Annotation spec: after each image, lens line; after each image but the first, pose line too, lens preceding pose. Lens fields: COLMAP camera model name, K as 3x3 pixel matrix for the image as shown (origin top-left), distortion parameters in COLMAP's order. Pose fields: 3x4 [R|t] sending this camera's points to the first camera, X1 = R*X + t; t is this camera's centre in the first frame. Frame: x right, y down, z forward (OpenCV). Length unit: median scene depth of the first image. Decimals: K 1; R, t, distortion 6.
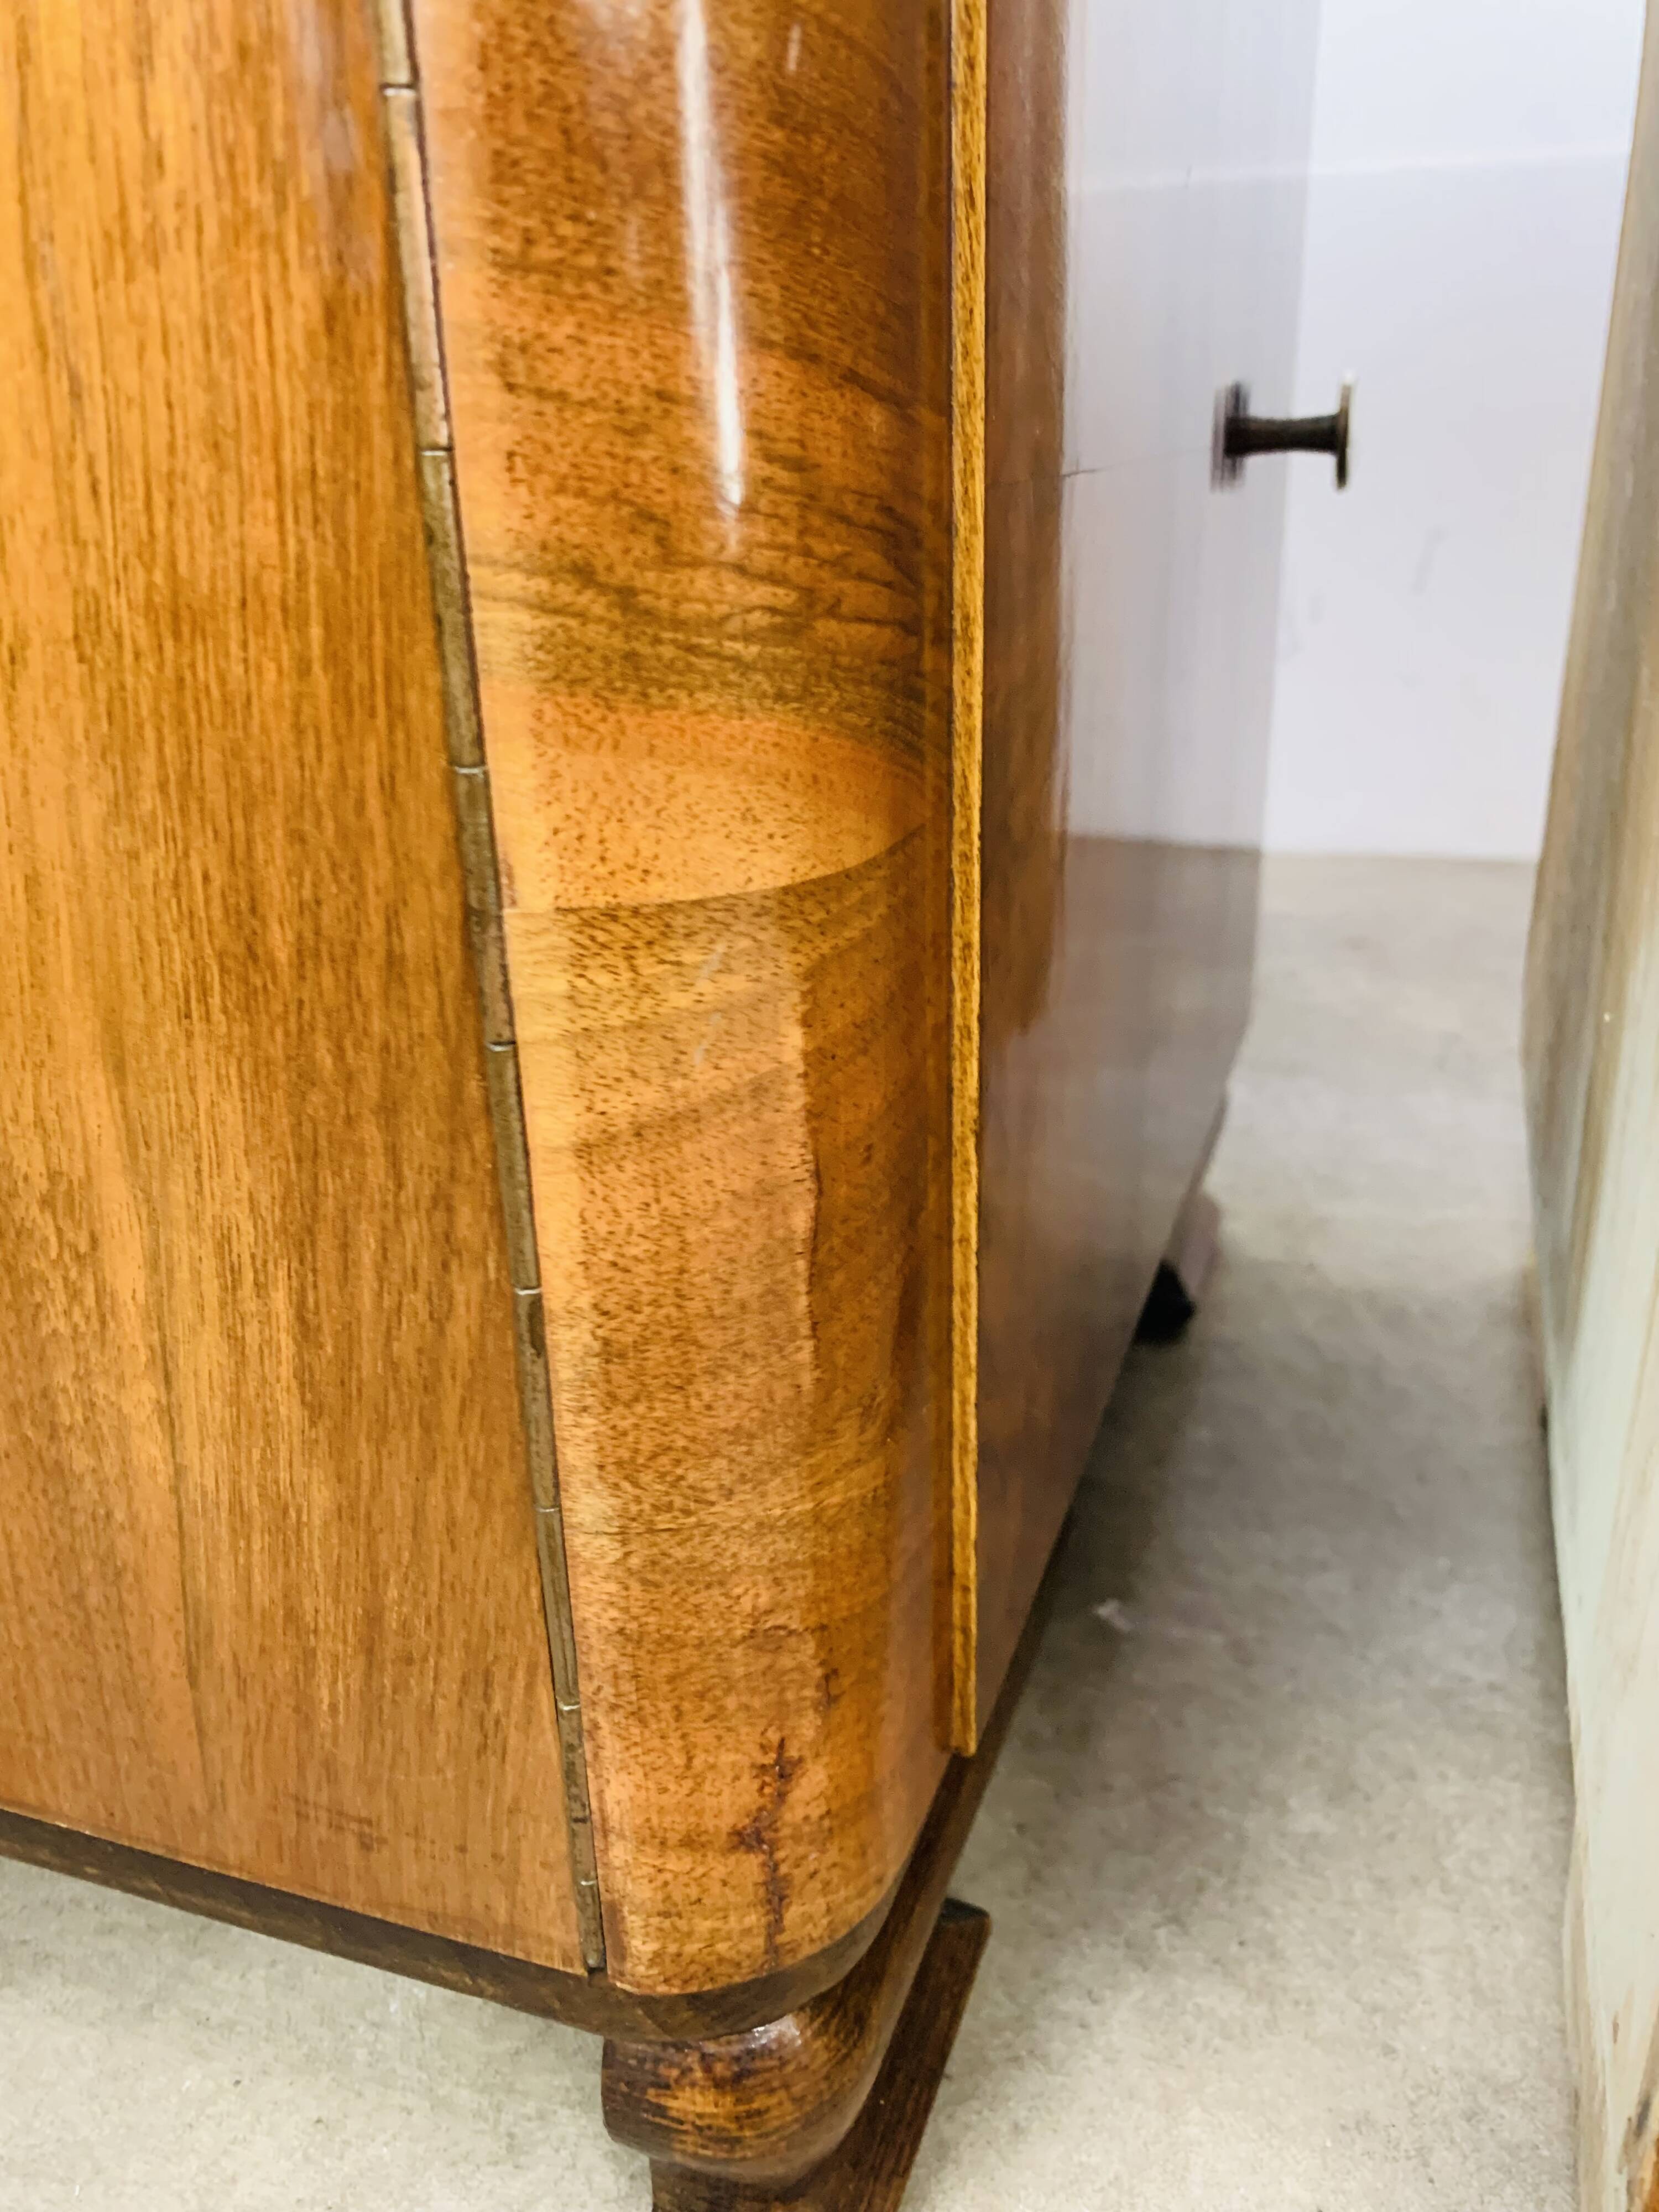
lens RADIAL K [[1753.2, 0, 827.1], [0, 1753.2, 1094.0], [0, 0, 1]] dist [0.005179, -0.003143]
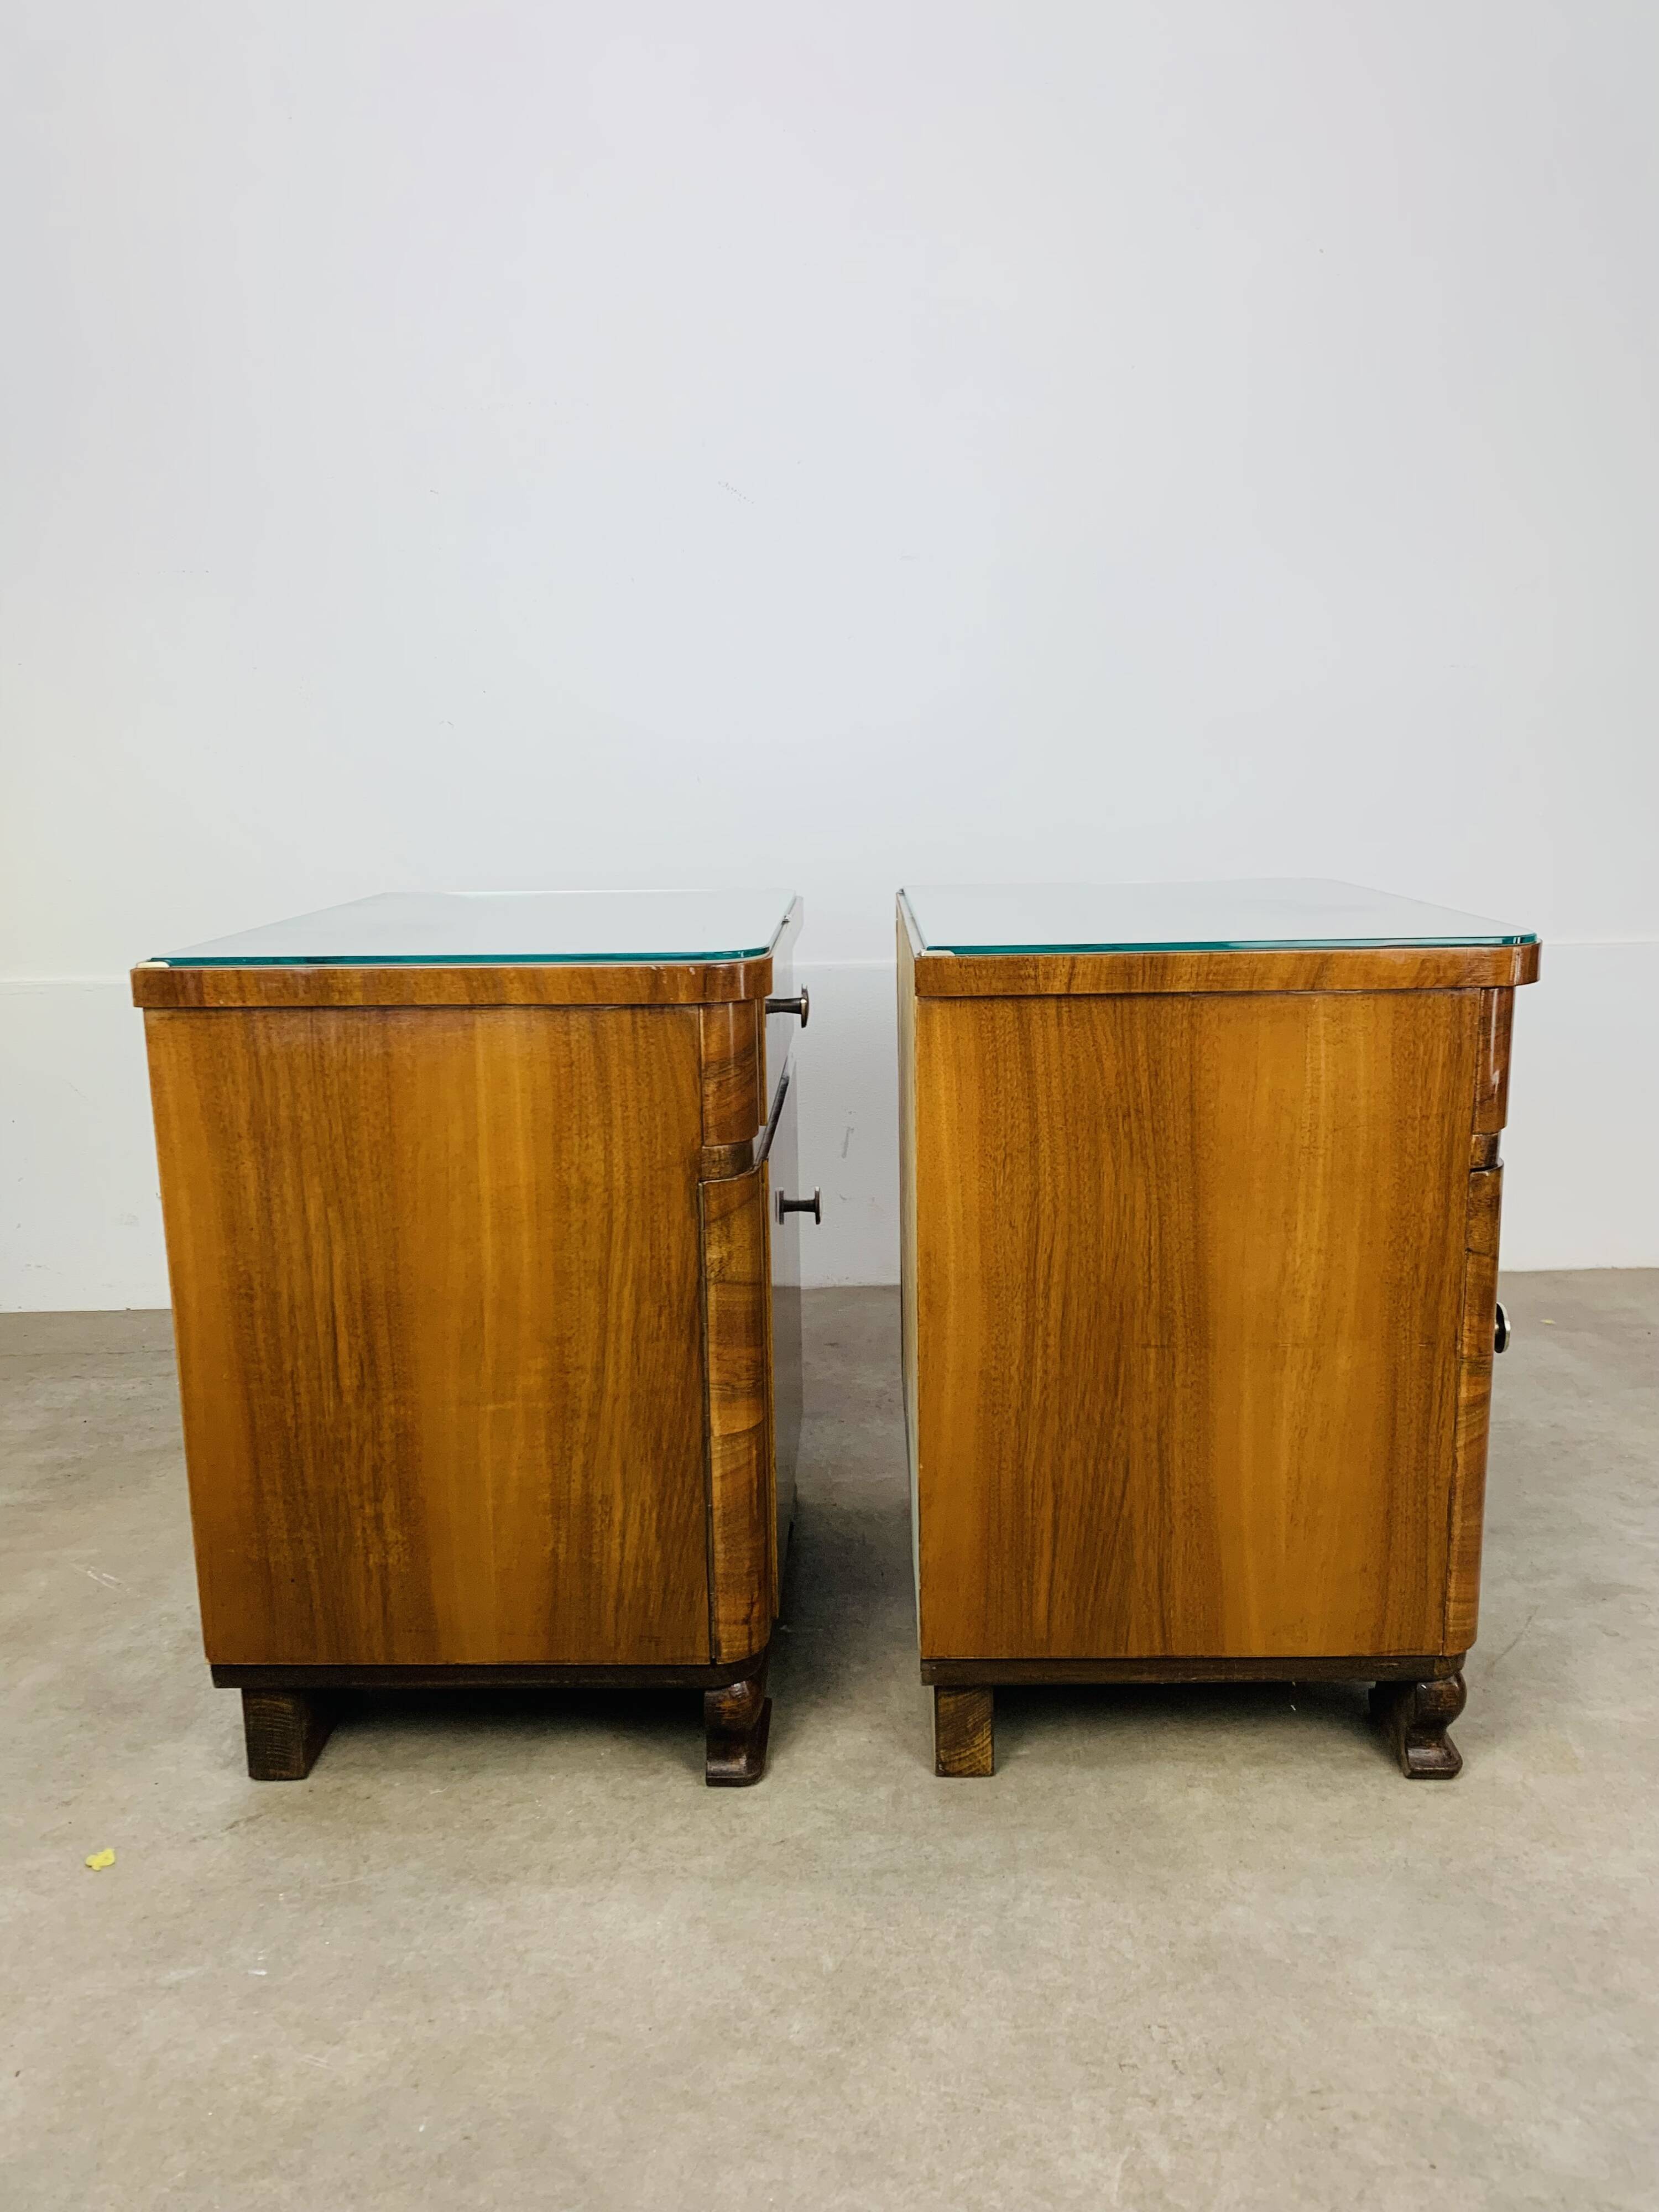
lens RADIAL K [[1622.6, 0, 816.0], [0, 1622.6, 1027.0], [0, 0, 1]] dist [0.008579, -0.003617]
pose [[0.955326, -0.037182, 0.293205, -1.195349], [0.103411, 0.971399, -0.213753, -0.204717], [-0.276871, 0.234525, 0.931848, -3.881992]]
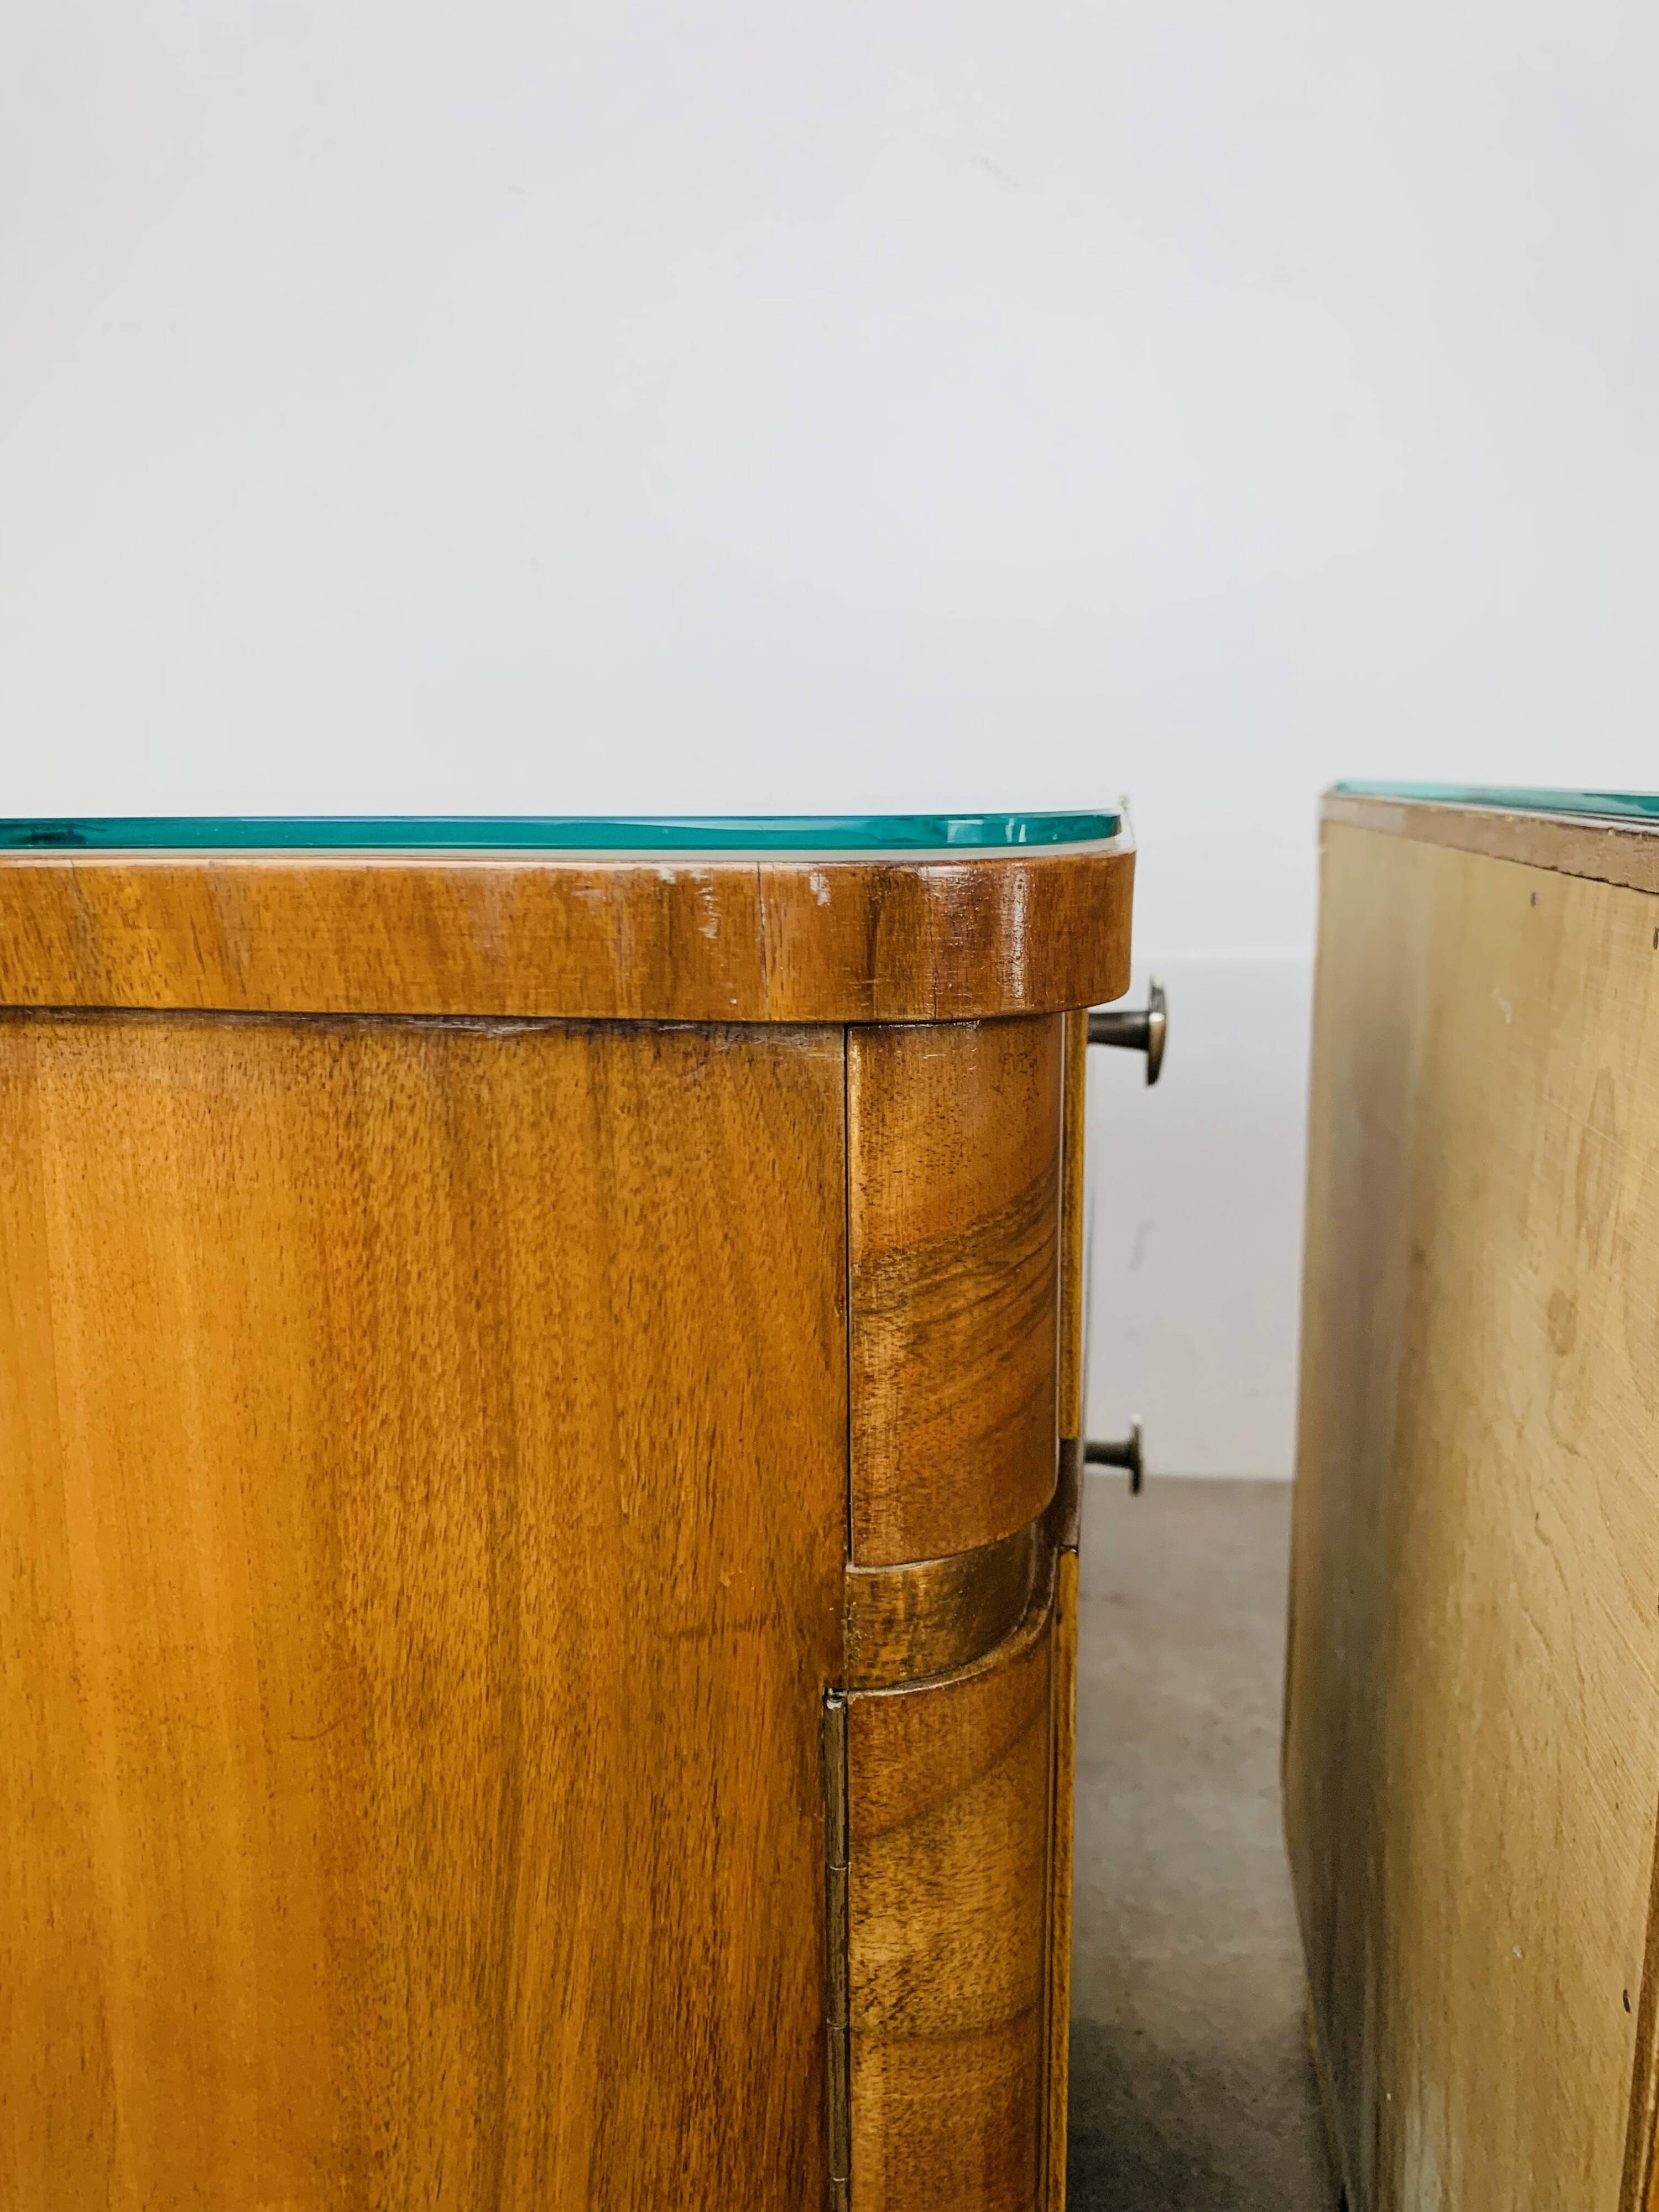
lens RADIAL K [[1740.8, 0, 823.5], [0, 1740.8, 1135.9], [0, 0, 1]] dist [0.007927, -0.006081]
pose [[0.985619, -0.020311, 0.167759, -0.401246], [0.048801, 0.984664, -0.167495, -0.985371], [-0.161785, 0.173273, 0.971495, -0.769005]]
